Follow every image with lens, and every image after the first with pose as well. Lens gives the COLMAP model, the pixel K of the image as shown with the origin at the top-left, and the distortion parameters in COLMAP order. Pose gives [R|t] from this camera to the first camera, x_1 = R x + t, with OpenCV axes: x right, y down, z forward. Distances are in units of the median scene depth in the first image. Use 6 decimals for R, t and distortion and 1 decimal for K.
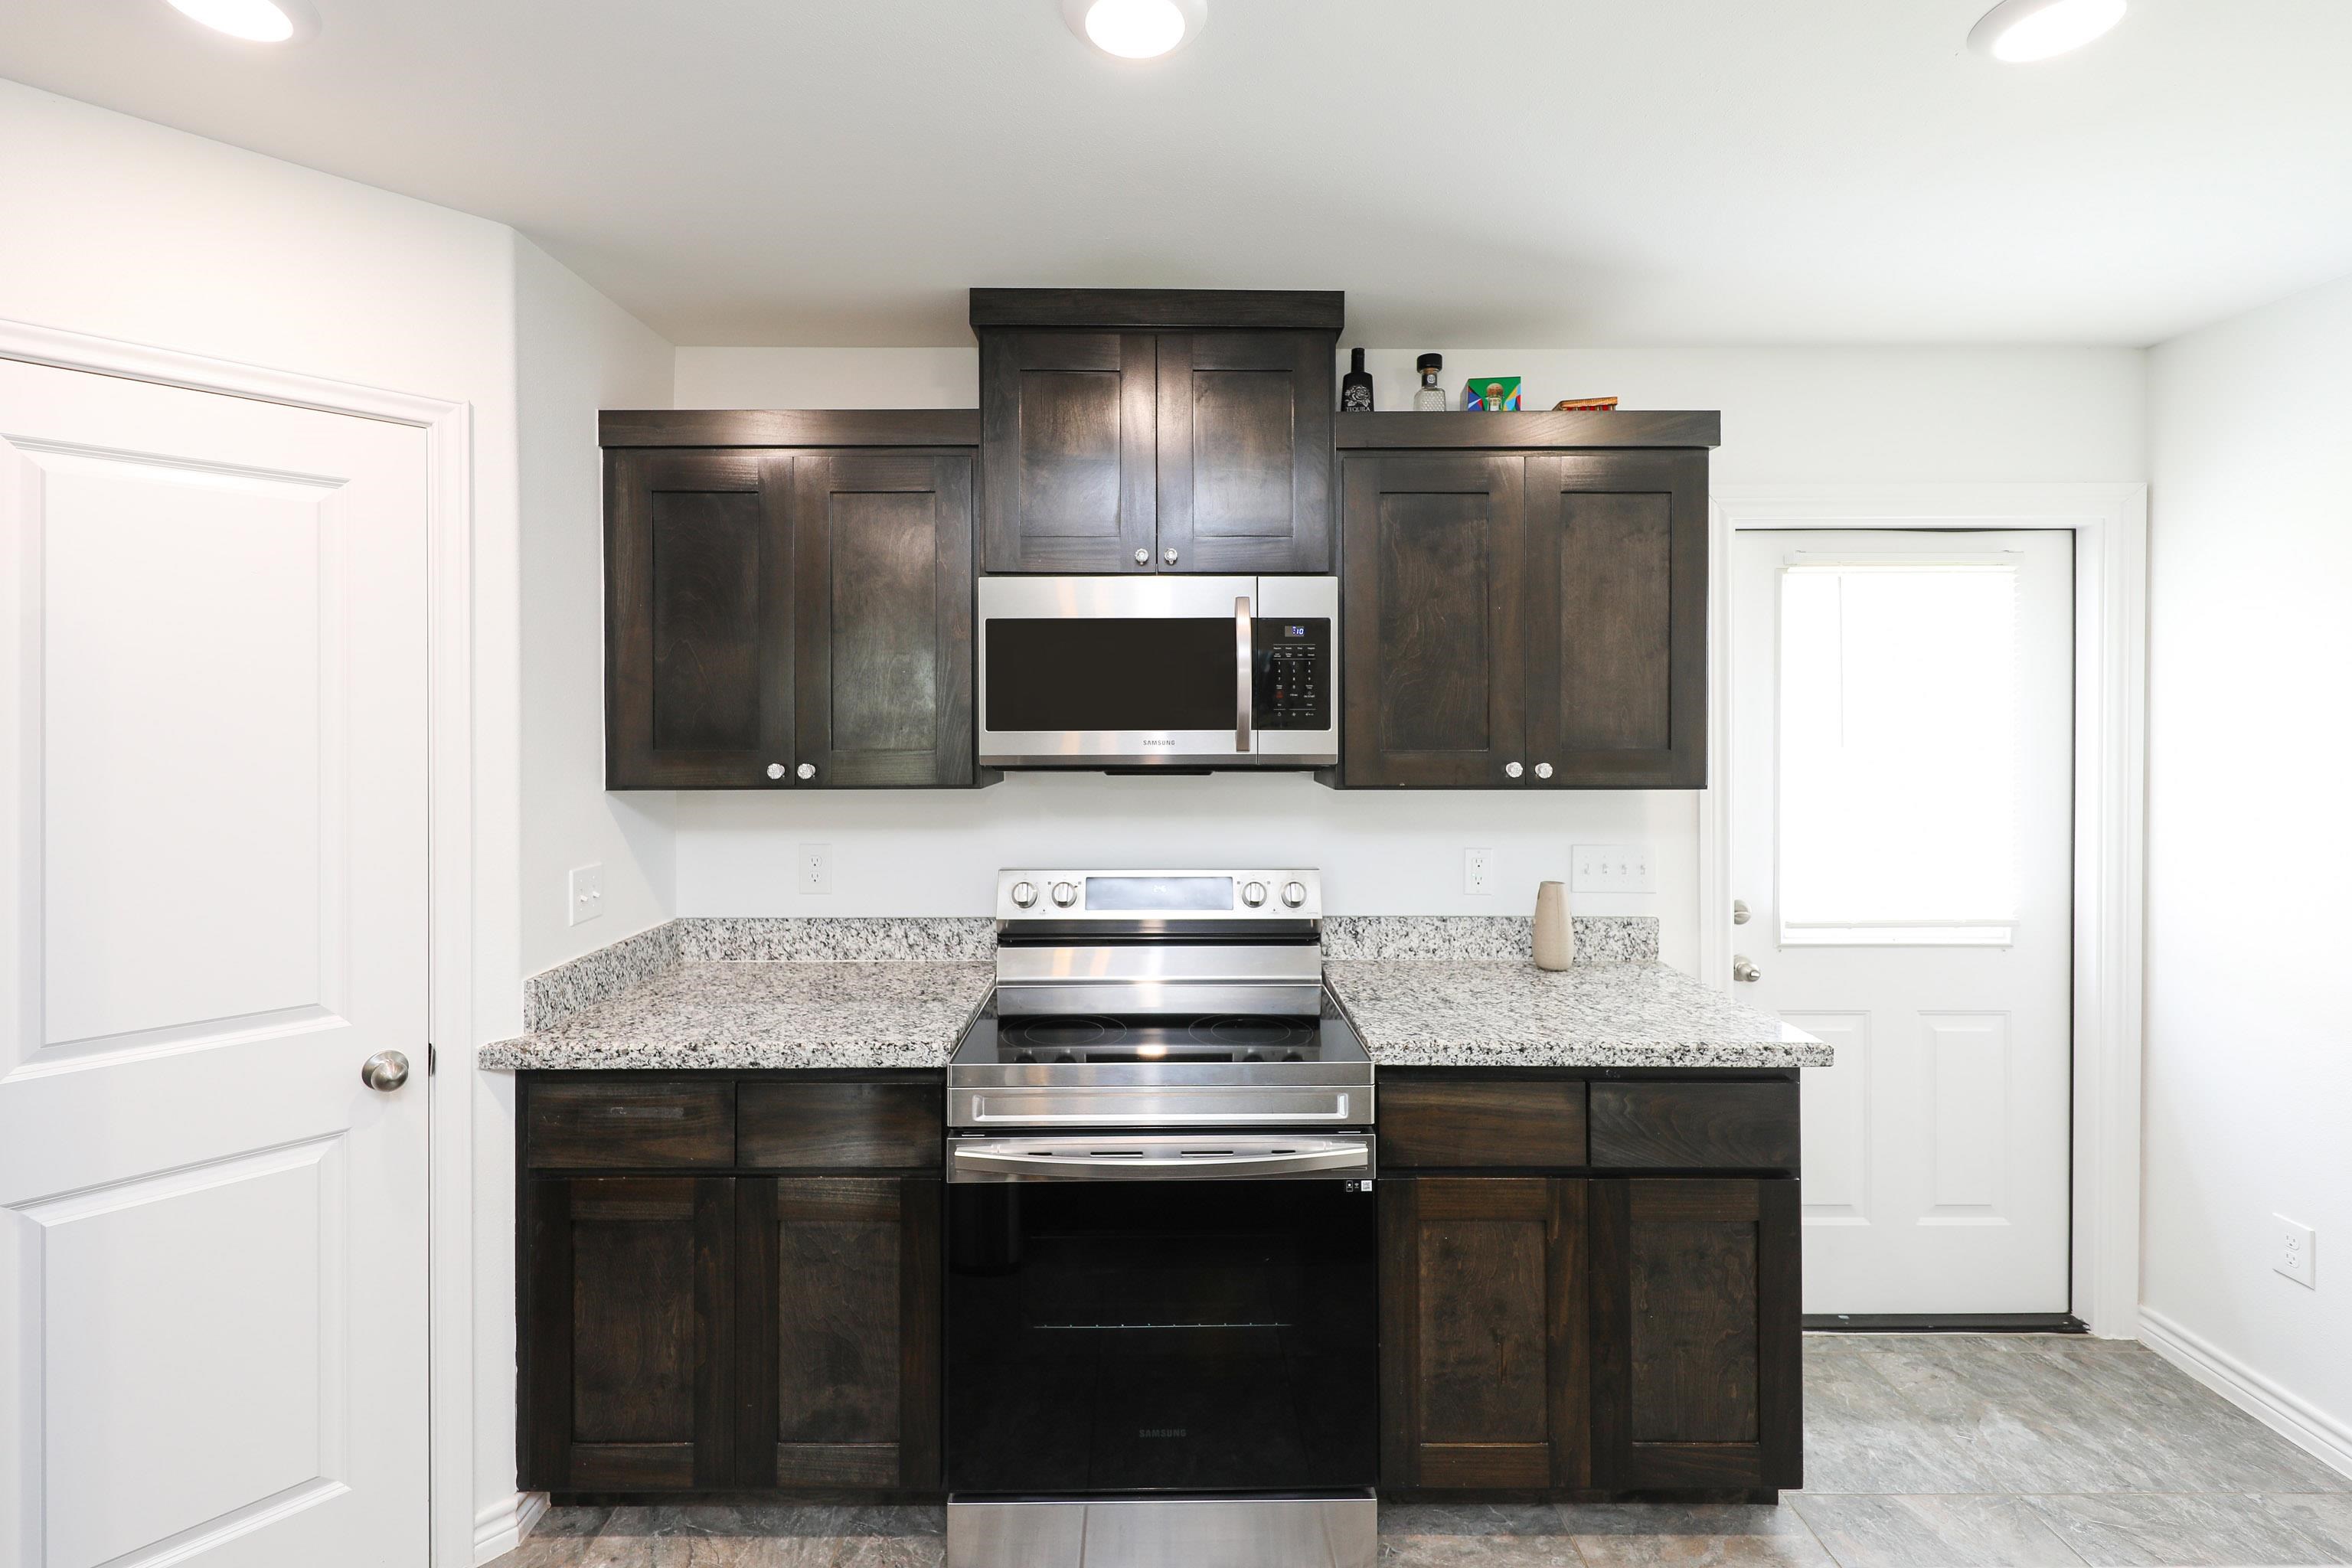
lens RADIAL K [[1014.8, 0, 1157.7], [0, 1014.8, 721.4], [0, 0, 1]] dist [0.005875, -0.000040]
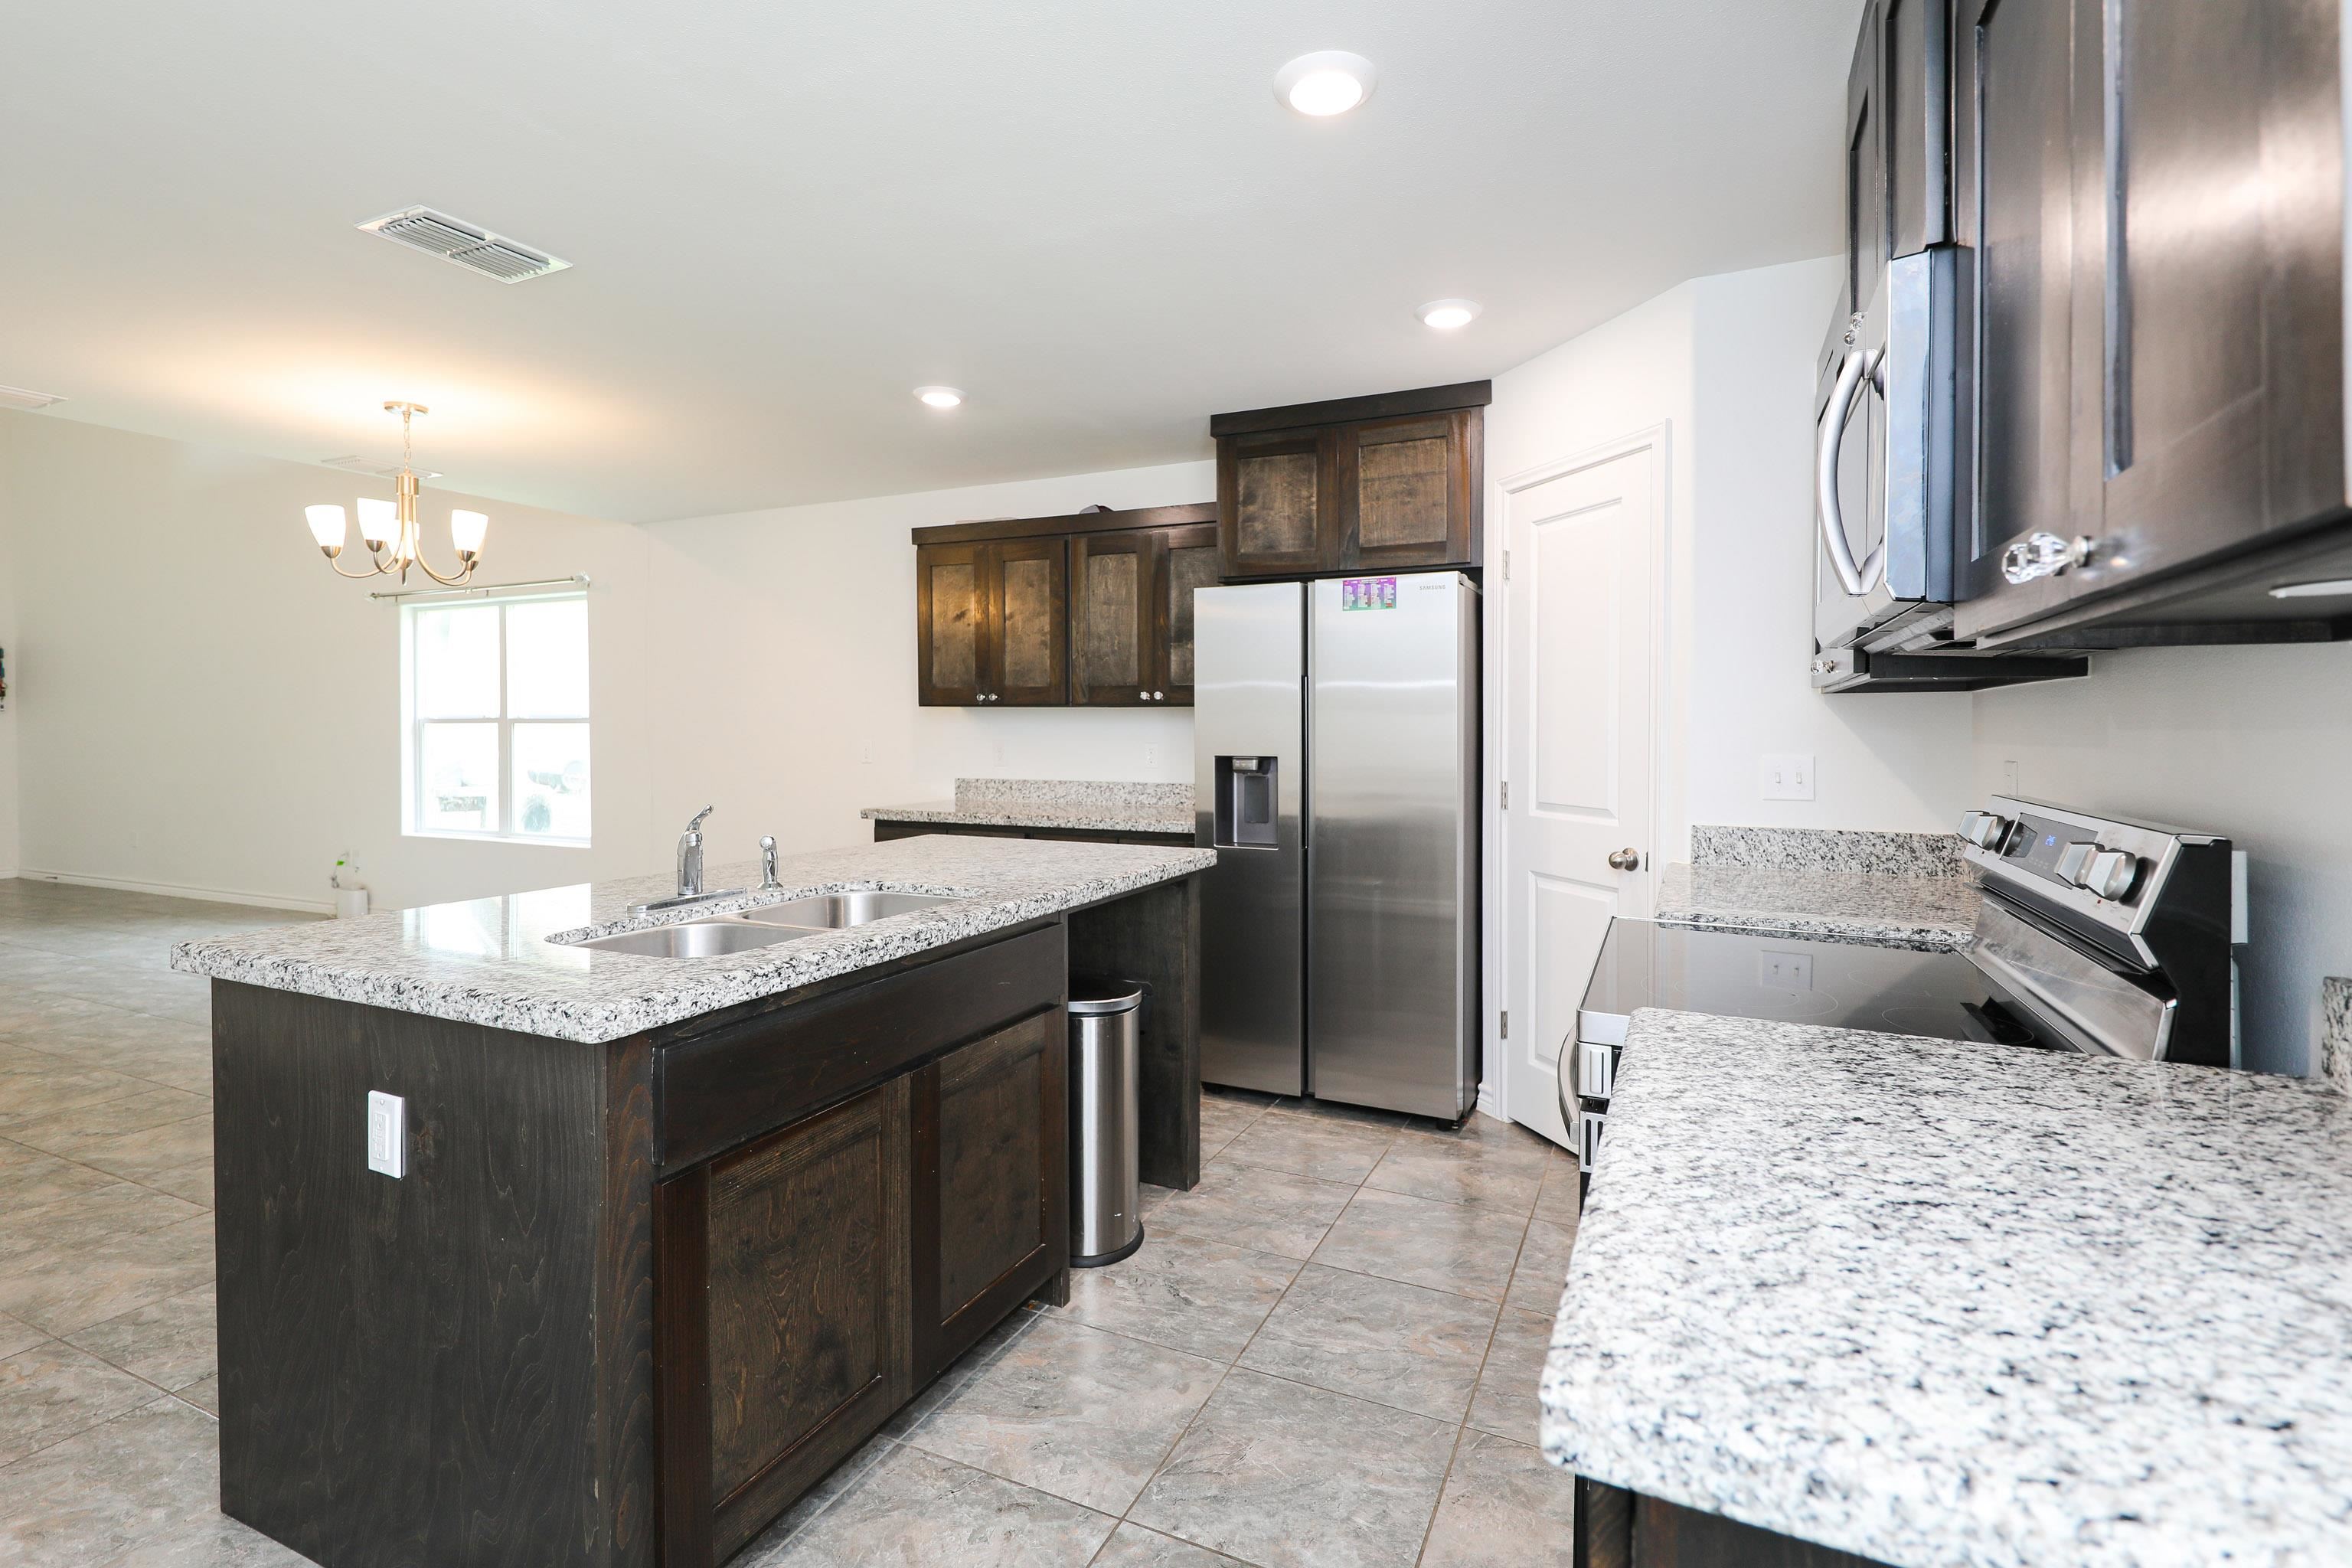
lens RADIAL K [[1044.5, 0, 1218.9], [0, 1044.5, 744.9], [0, 0, 1]] dist [0.013238, -0.005693]
pose [[-0.391792, 0.016280, -0.919910, 0.820506], [-0.004751, 0.999794, 0.019718, 0.108851], [0.920042, 0.012096, -0.391634, 0.867791]]
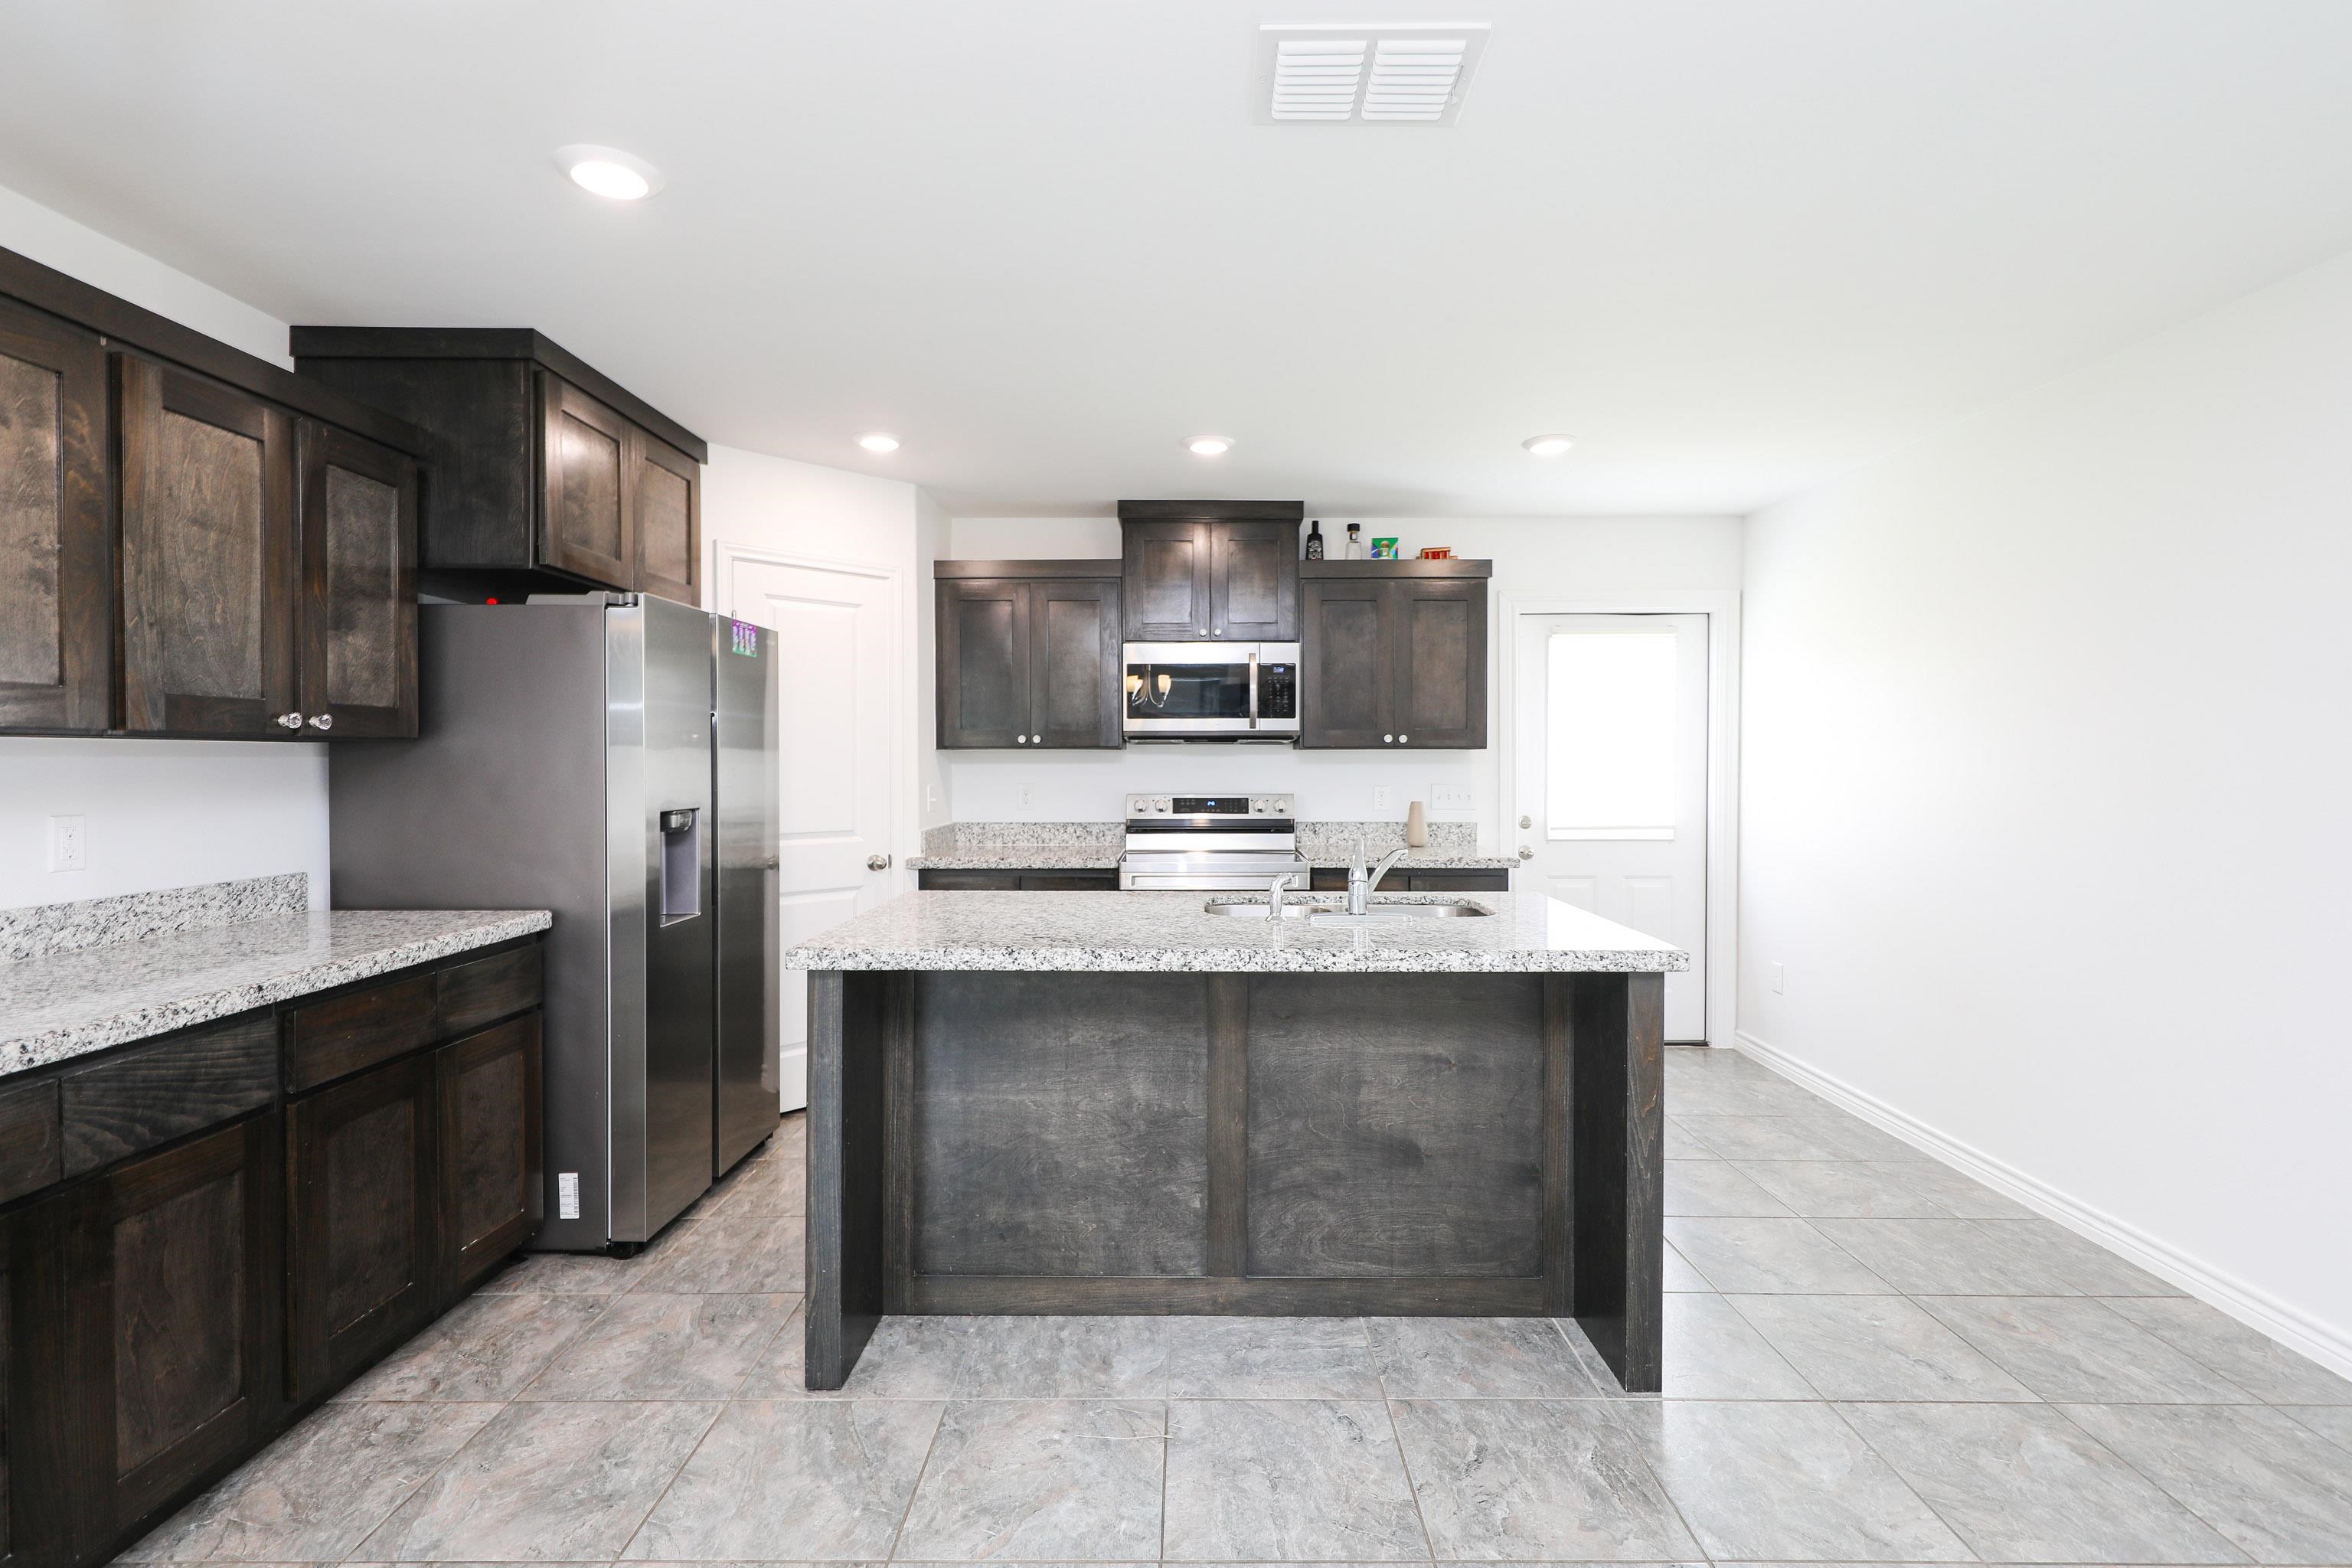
lens RADIAL K [[1079.7, 0, 1155.1], [0, 1079.7, 773.8], [0, 0, 1]] dist [0.014836, -0.007803]
pose [[0.999728, 0.001316, -0.023293, -0.060411], [-0.001111, 0.999960, 0.008819, 0.098039], [0.023304, -0.008791, 0.999690, -1.141713]]
